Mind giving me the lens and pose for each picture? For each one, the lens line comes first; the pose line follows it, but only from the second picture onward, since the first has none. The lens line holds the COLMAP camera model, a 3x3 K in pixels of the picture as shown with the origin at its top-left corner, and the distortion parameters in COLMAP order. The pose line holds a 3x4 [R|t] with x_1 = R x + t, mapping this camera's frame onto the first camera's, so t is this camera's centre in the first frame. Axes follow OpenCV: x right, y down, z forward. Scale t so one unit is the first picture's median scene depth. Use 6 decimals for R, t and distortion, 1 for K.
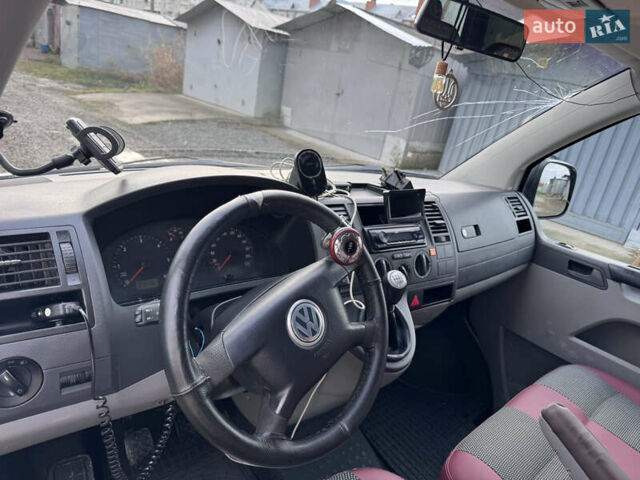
lens RADIAL K [[481.3, 0, 310.6], [0, 481.3, 247.5], [0, 0, 1]] dist [0.024595, -0.003162]
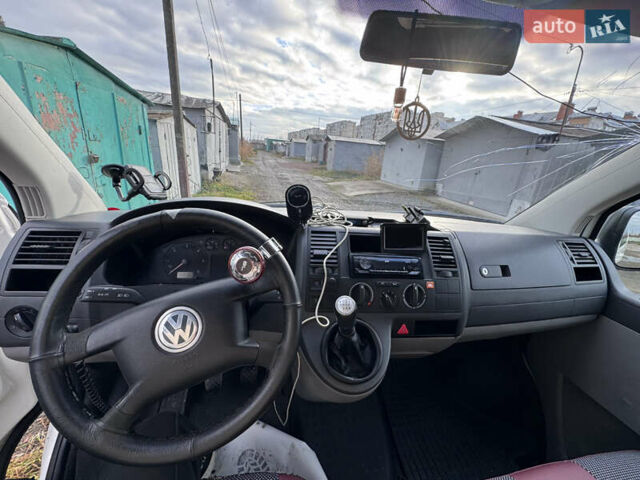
lens RADIAL K [[260.4, 0, 320.0], [0, 260.4, 240.0], [0, 0, 1]] dist [0.002550, -0.000003]
pose [[0.857175, 0.068879, -0.510399, 0.297638], [-0.116957, 0.991158, -0.062661, -0.021187], [0.501570, 0.113406, 0.857652, 0.356114]]
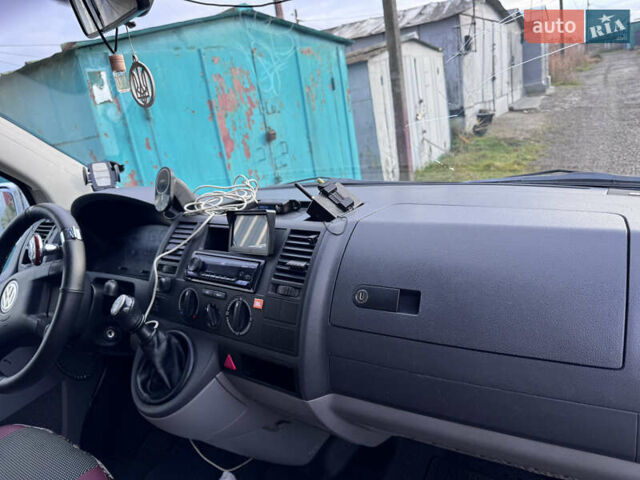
lens RADIAL K [[469.5, 0, 320.0], [0, 469.5, 240.0], [0, 0, 1]] dist [0.001008, -0.003191]
pose [[0.243653, 0.083373, -0.966272, 0.812251], [-0.136460, 0.989334, 0.050953, -0.111179], [0.960215, 0.119443, 0.252431, 0.820379]]
